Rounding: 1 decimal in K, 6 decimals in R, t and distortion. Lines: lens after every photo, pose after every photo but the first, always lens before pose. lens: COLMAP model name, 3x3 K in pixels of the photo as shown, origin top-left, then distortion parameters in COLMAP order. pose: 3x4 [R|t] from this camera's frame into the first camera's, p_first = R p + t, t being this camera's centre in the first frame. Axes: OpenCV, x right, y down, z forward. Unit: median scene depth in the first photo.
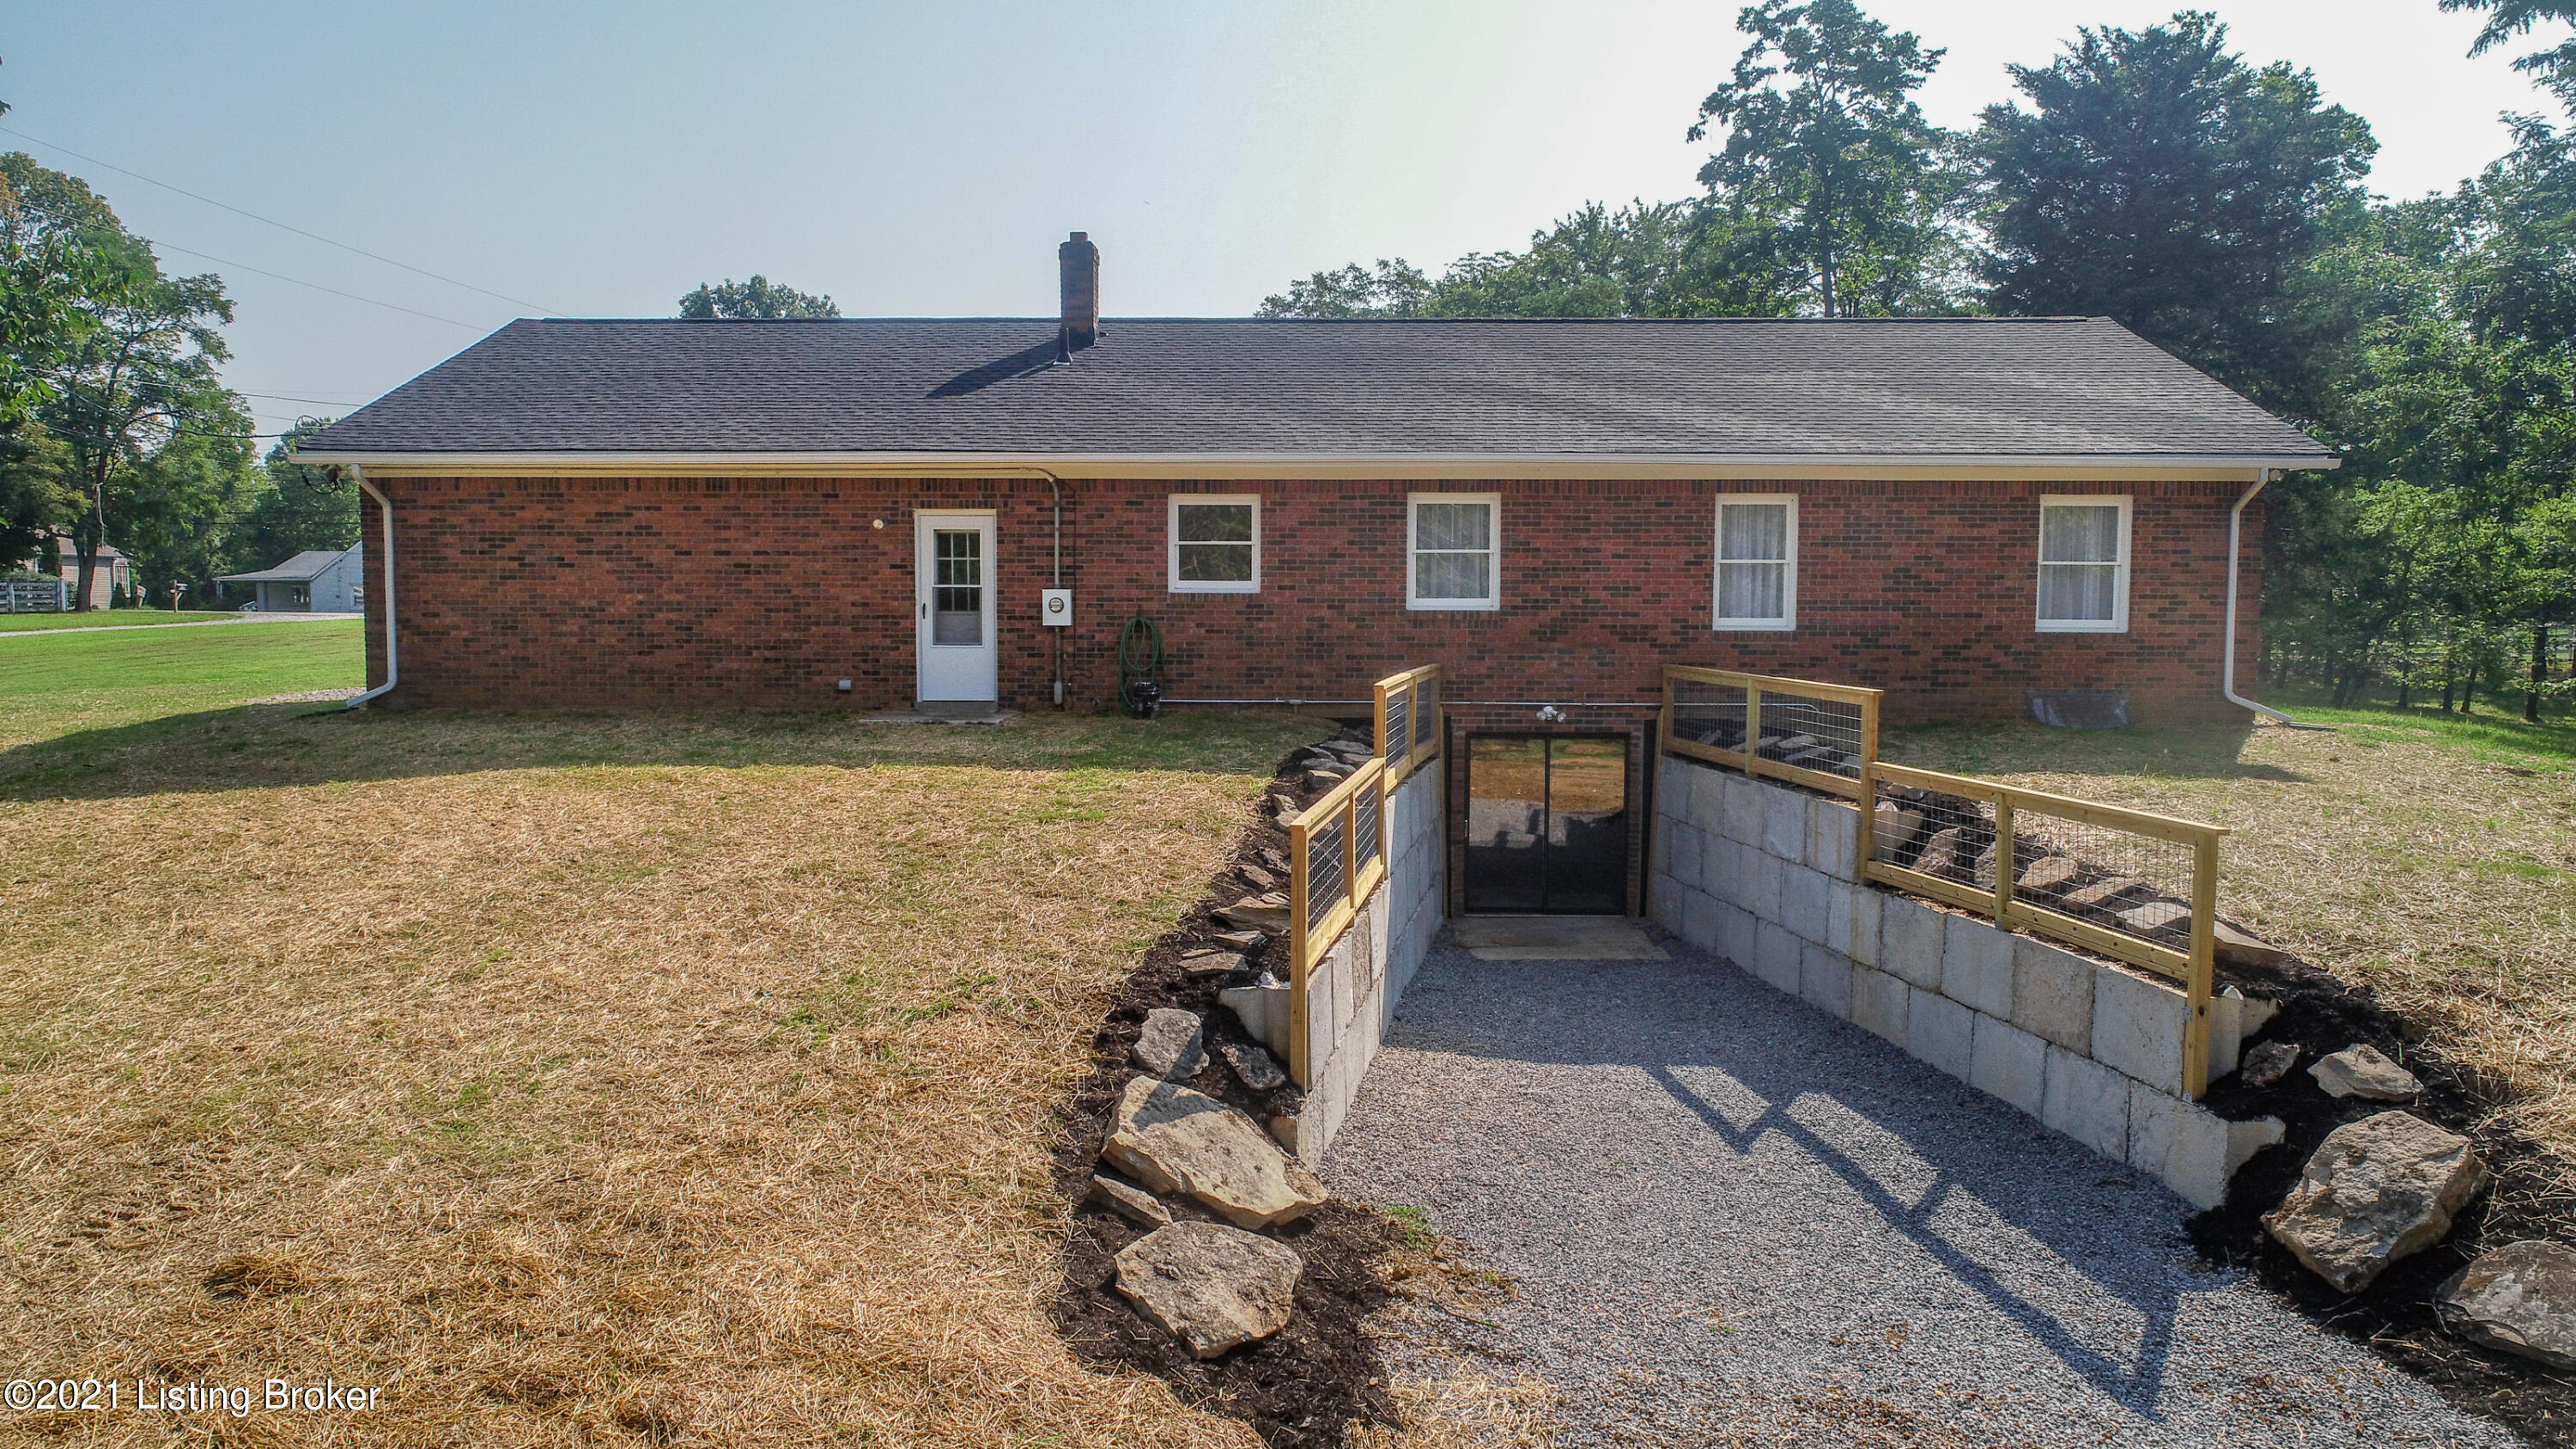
lens RADIAL K [[1791.2, 0, 1288.0], [0, 1791.2, 724.5], [0, 0, 1]] dist [-0.009766, 0.000101]
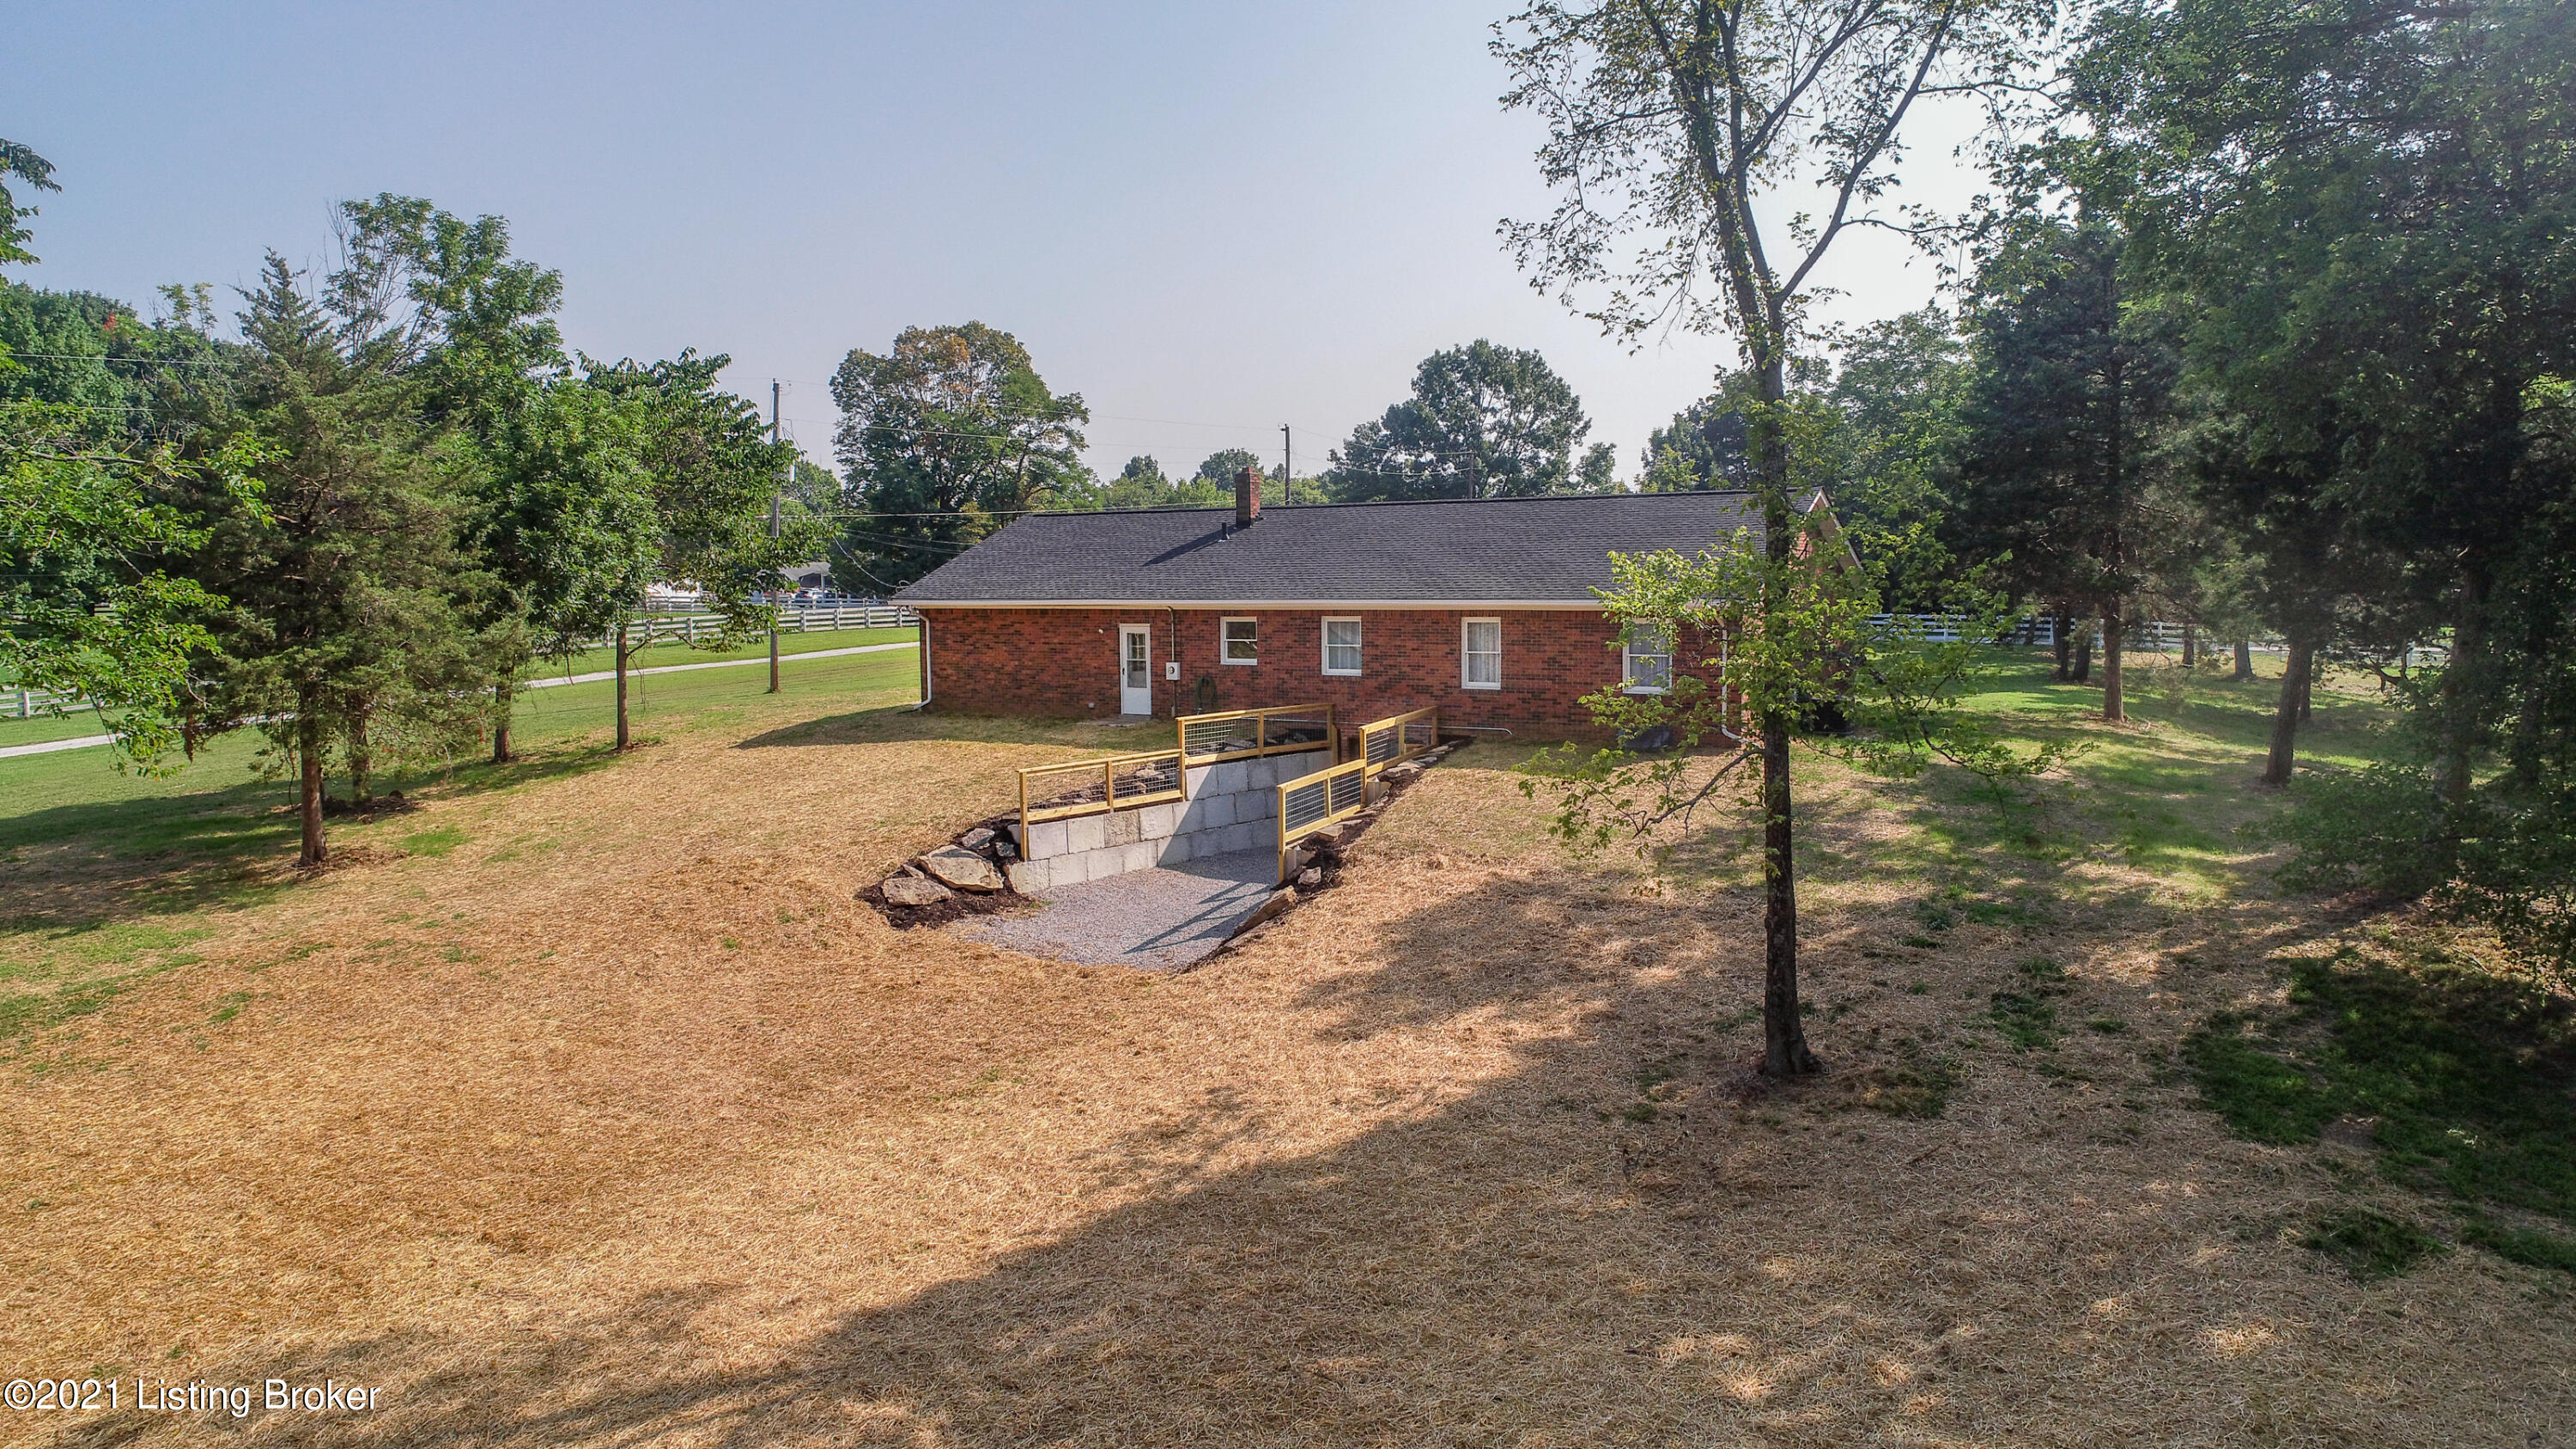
lens RADIAL K [[1791.2, 0, 1288.0], [0, 1791.2, 724.5], [0, 0, 1]] dist [-0.009766, 0.000101]
pose [[0.869567, 0.030517, -0.492871, 1.012496], [-0.020137, 0.999450, 0.026356, -0.060387], [0.493404, -0.012993, 0.869703, -0.746539]]
